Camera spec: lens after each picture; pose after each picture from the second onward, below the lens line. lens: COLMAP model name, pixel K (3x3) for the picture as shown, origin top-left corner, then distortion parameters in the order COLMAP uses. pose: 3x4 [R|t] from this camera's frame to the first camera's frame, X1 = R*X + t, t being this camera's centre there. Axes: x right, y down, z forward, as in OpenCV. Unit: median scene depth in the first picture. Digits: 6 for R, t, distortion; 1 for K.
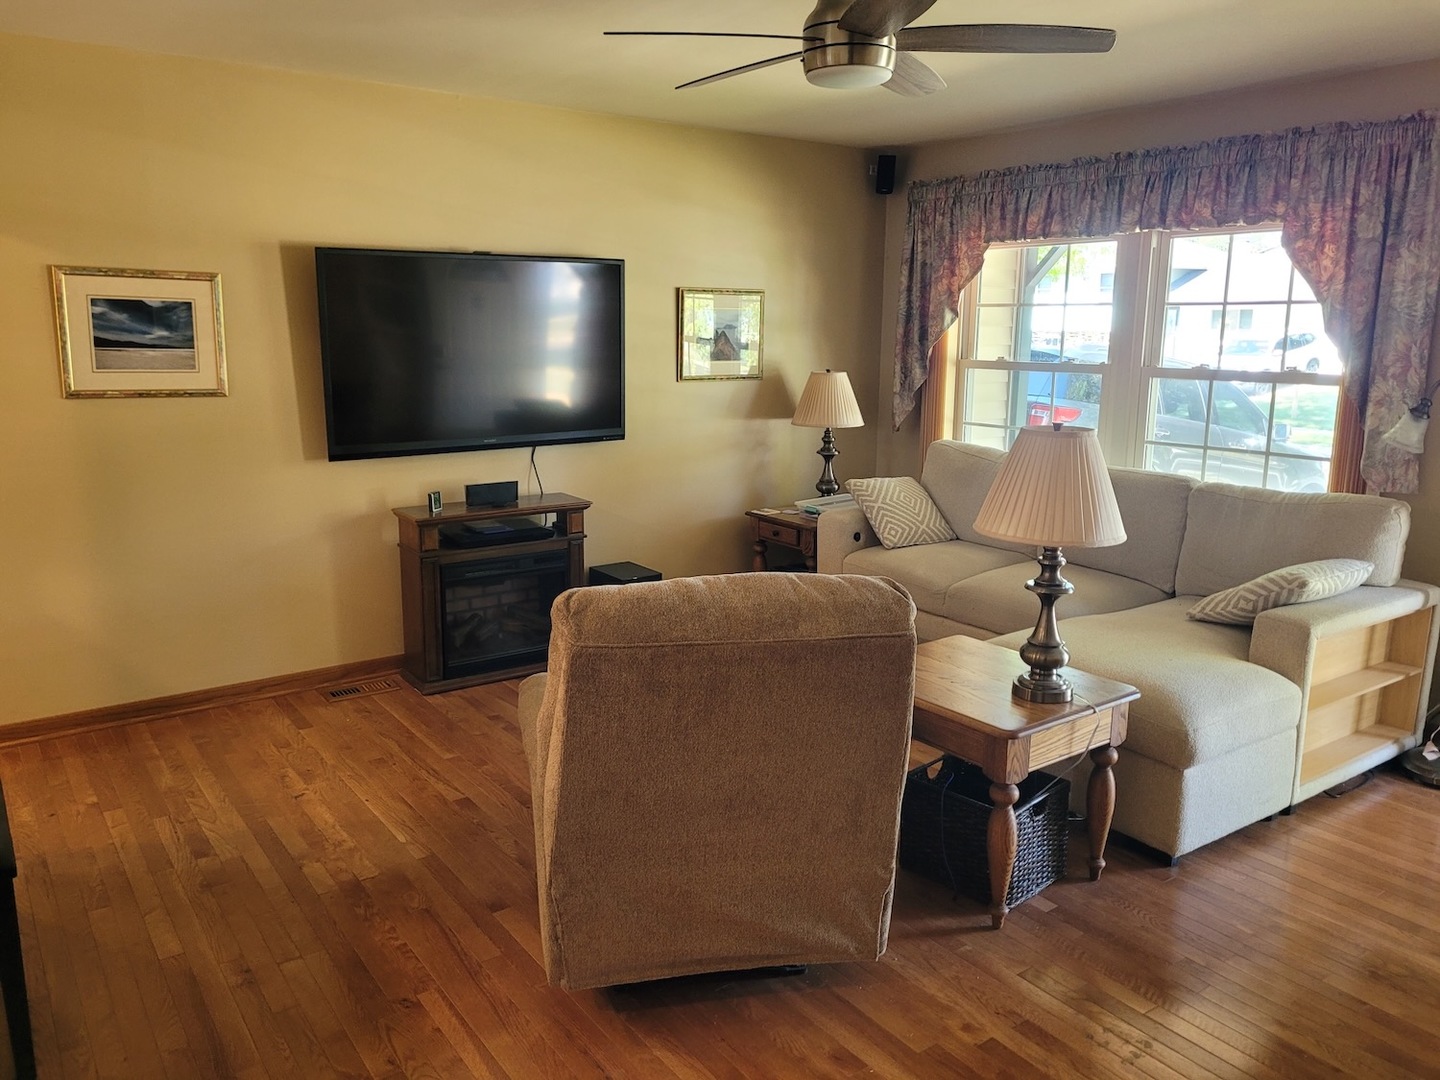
lens RADIAL K [[1086.6, 0, 720.1], [0, 1086.6, 539.6], [0, 0, 1]] dist [0.034136, -0.015652]
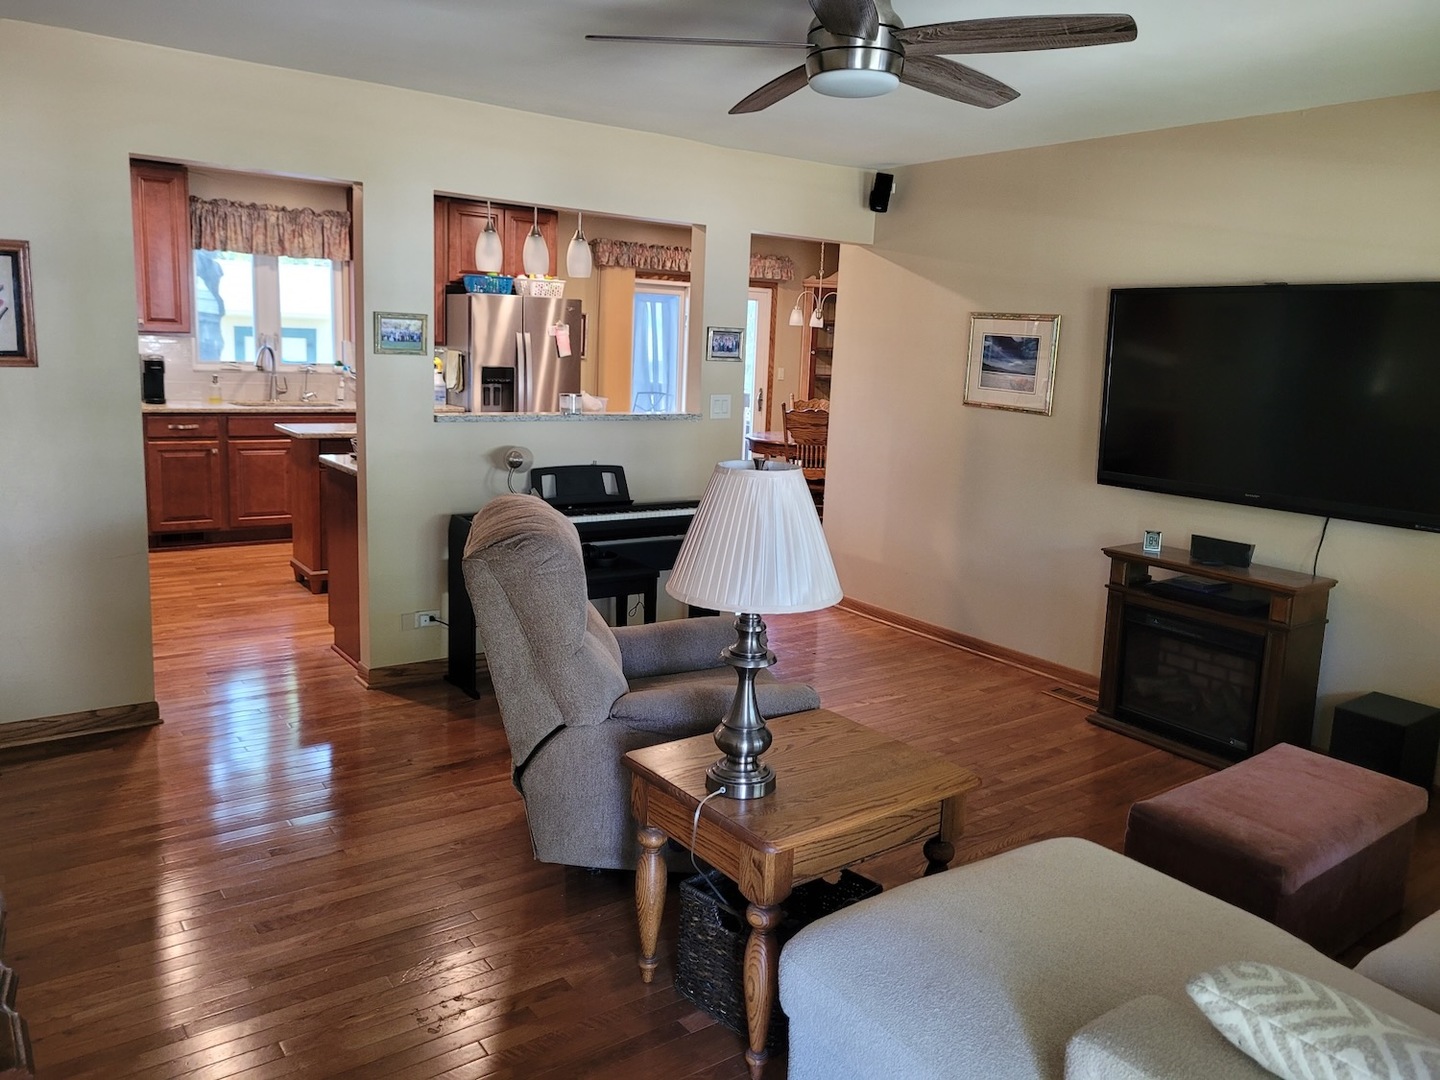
lens RADIAL K [[1086.6, 0, 721.3], [0, 1086.6, 532.5], [0, 0, 1]] dist [0.034136, -0.015652]
pose [[-0.014125, 0.170439, -0.985267, 0.785166], [-0.237387, 0.956622, 0.168887, -0.129023], [0.971313, 0.236275, 0.026947, 0.667160]]
